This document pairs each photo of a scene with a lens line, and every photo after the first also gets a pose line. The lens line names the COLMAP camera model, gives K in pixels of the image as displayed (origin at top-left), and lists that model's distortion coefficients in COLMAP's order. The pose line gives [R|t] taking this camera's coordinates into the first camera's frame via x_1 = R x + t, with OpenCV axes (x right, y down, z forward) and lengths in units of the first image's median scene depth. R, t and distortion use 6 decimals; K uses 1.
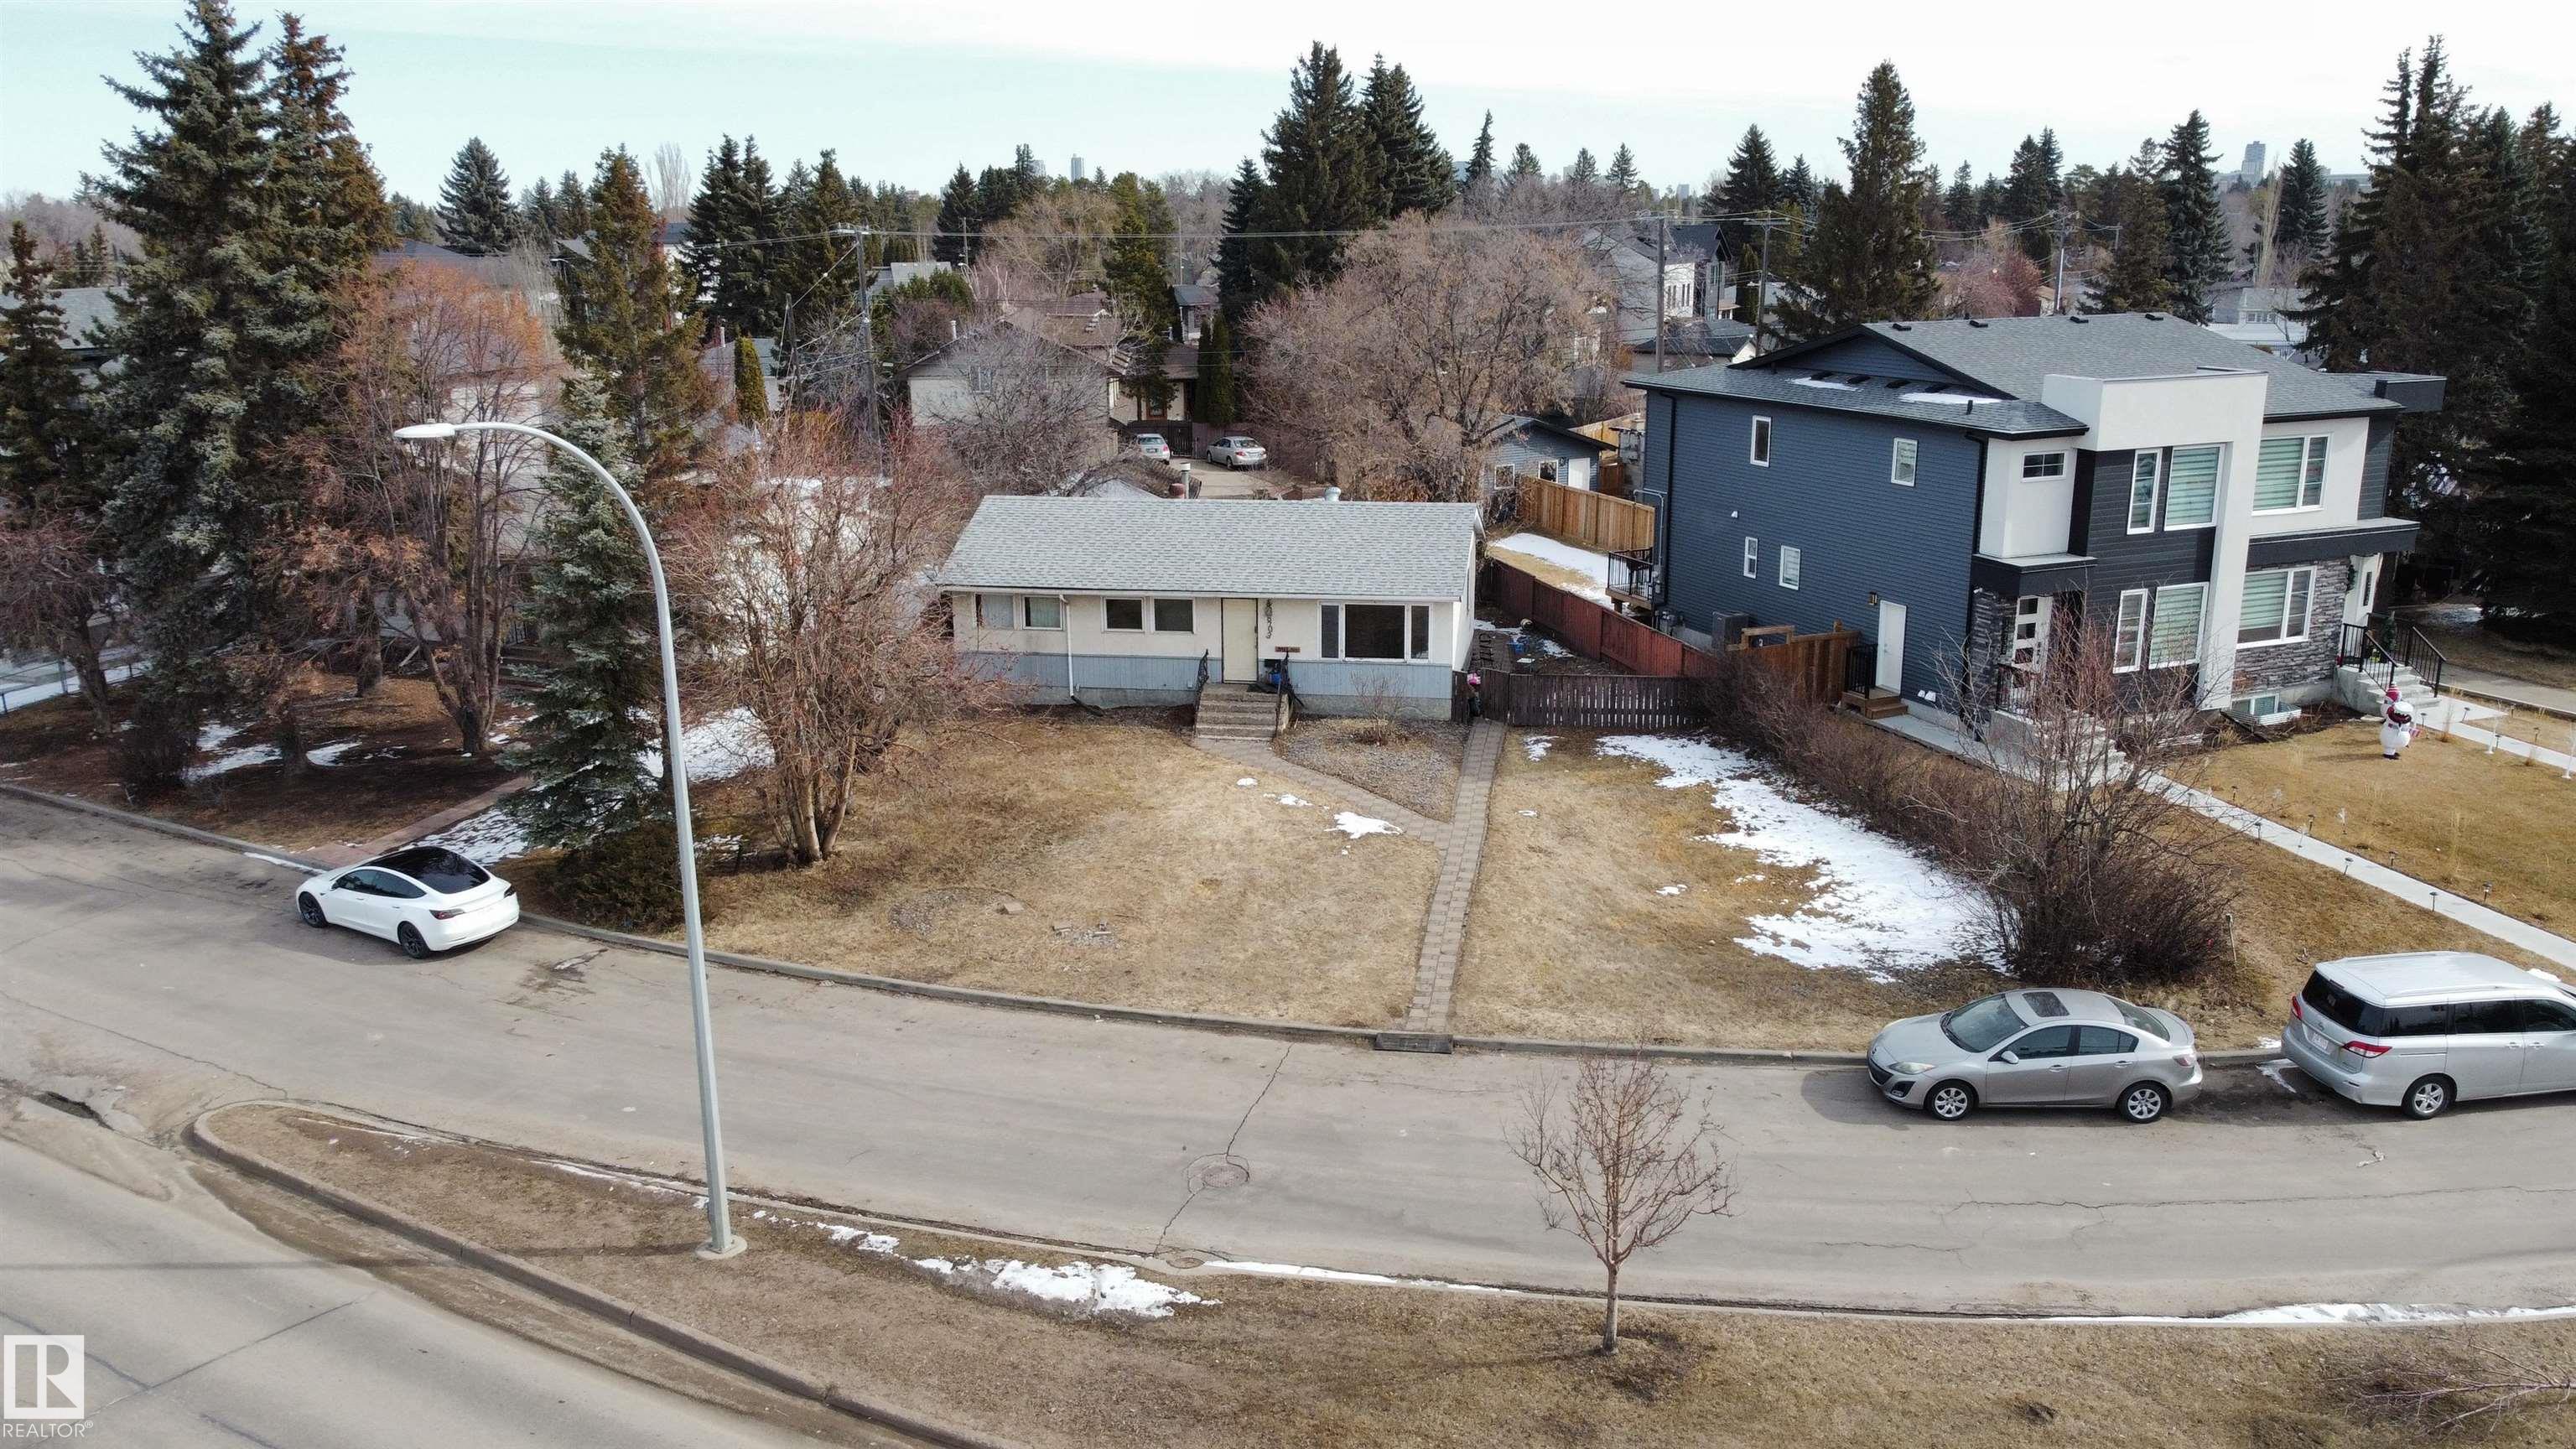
lens RADIAL K [[1926.8, 0, 1278.6], [0, 1926.8, 716.3], [0, 0, 1]] dist [-0.000542, -0.006592]
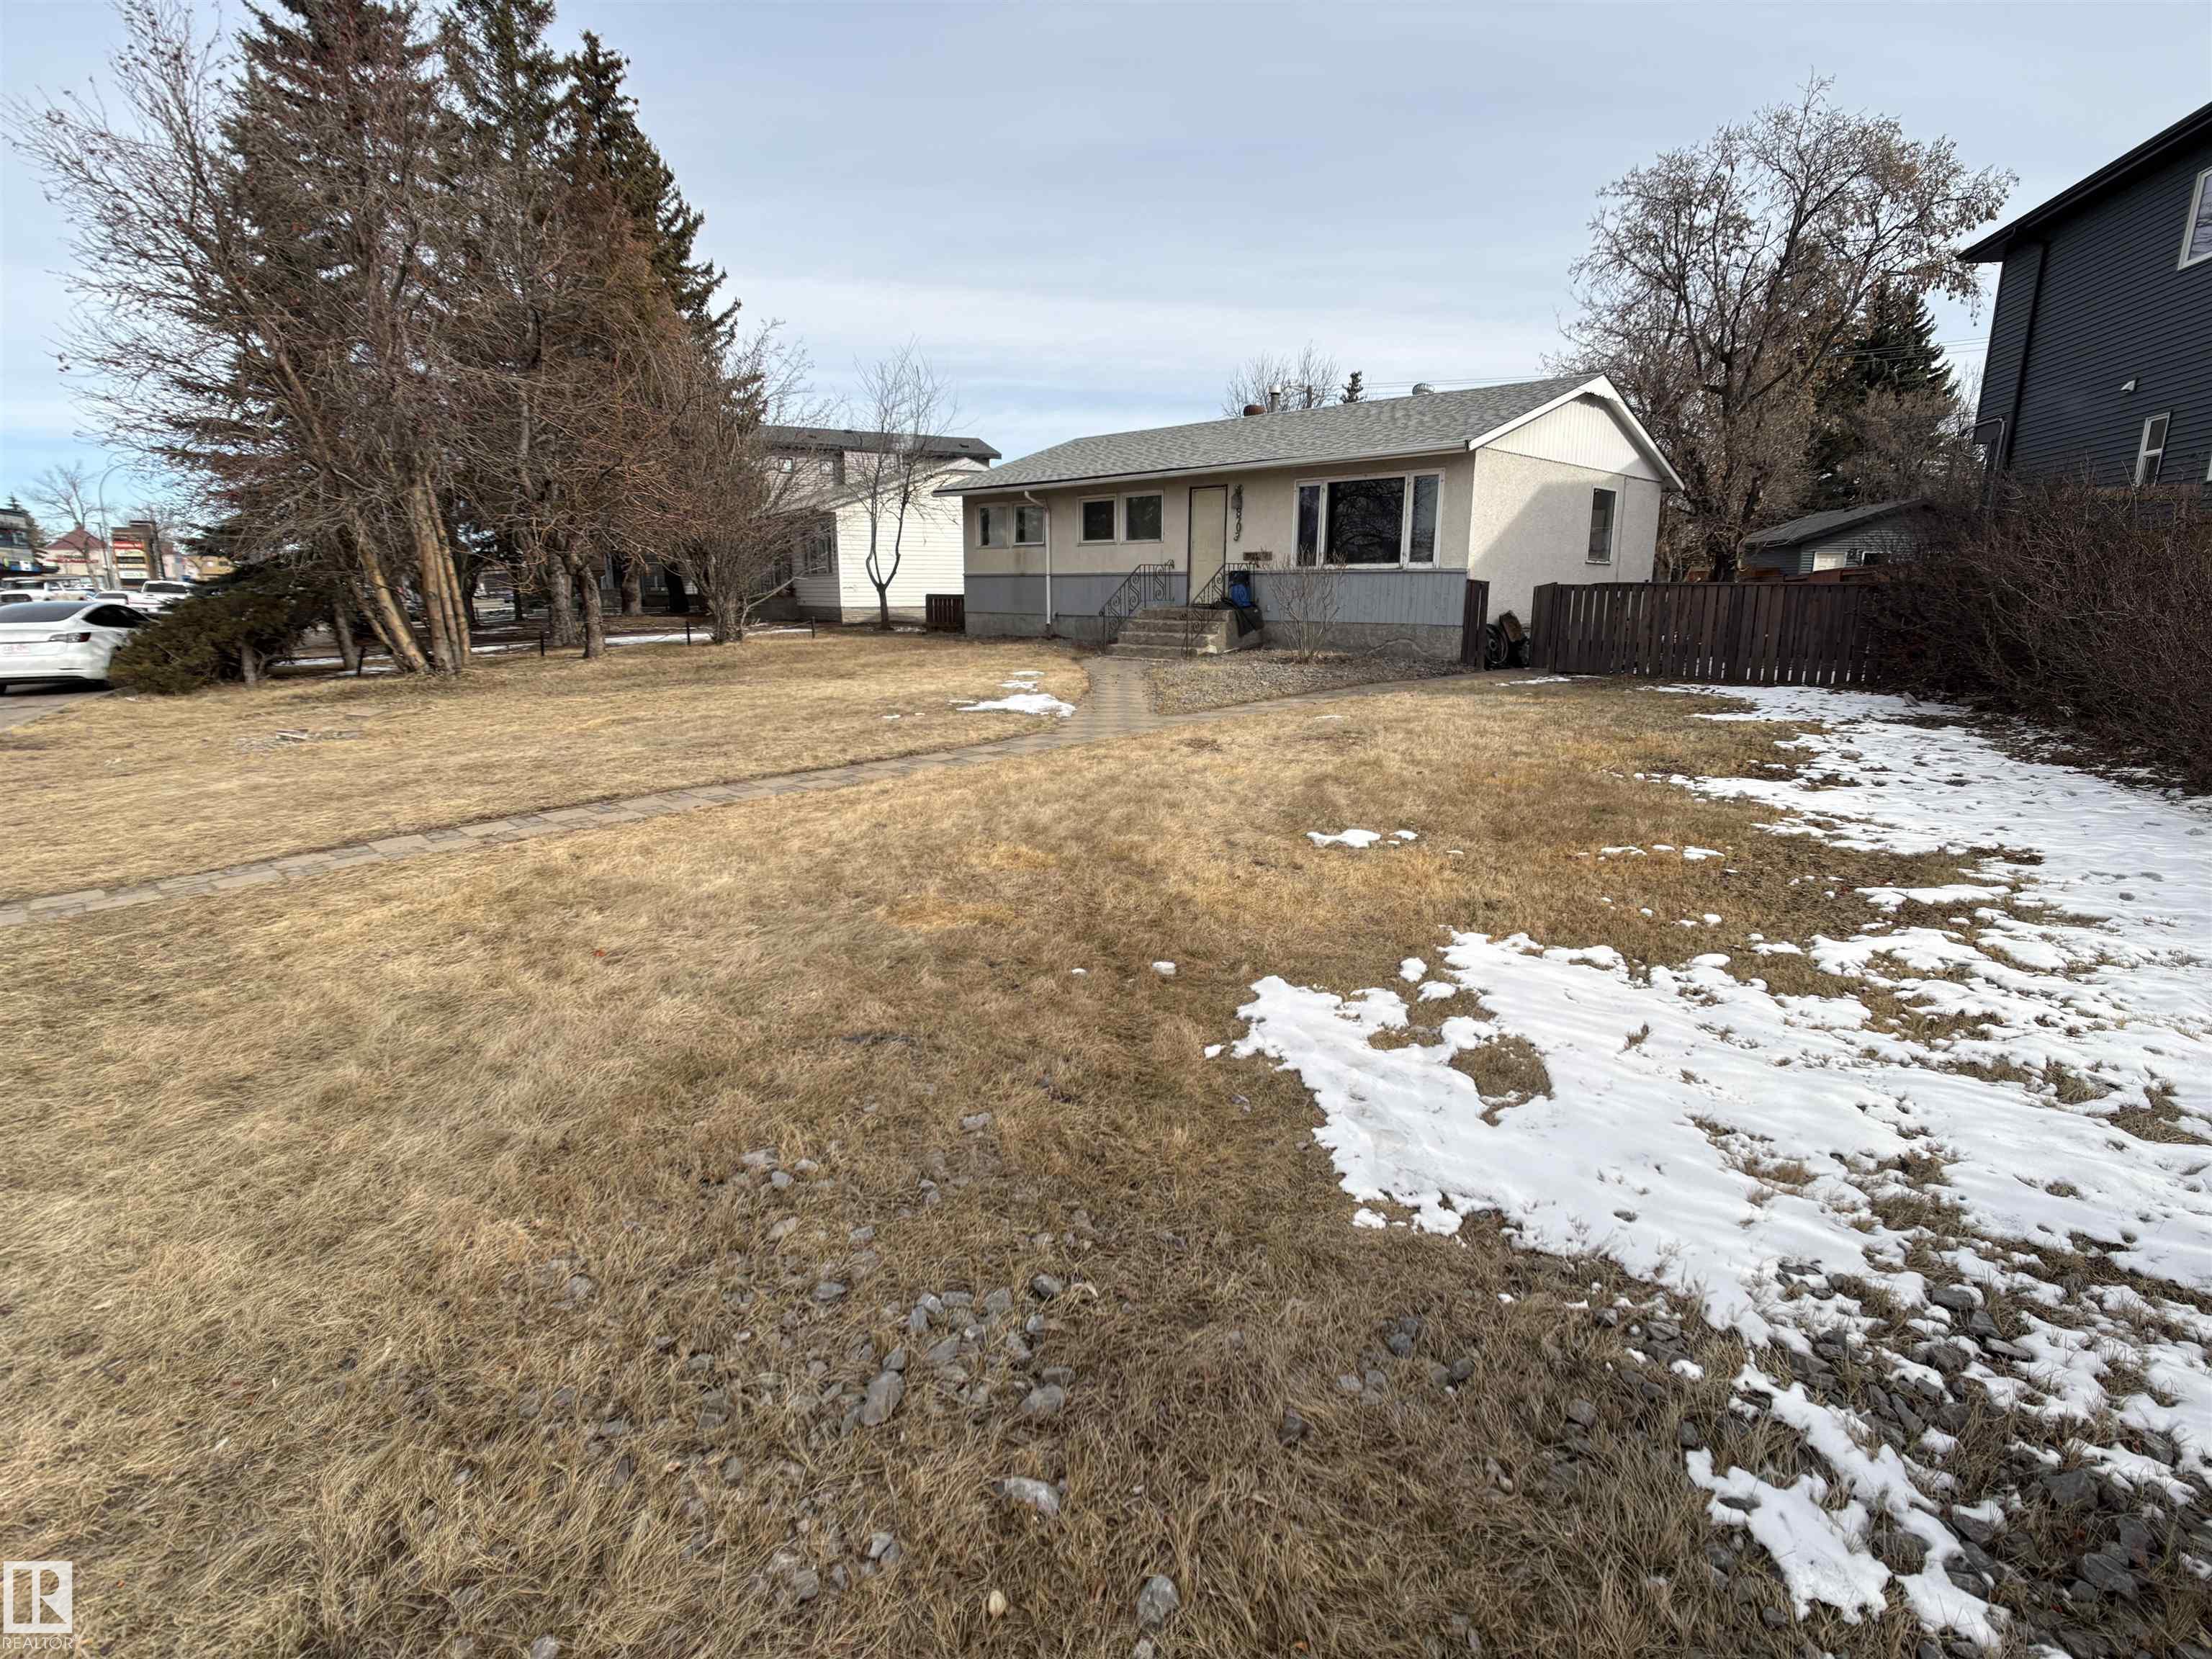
lens RADIAL K [[1111.7, 0, 1109.4], [0, 1111.7, 837.8], [0, 0, 1]] dist [-0.037463, 0.016522]
pose [[0.809356, 0.138113, -0.570848, 0.233528], [-0.157866, 0.987346, 0.015058, 0.079661], [0.565704, 0.077931, 0.820917, 0.701174]]
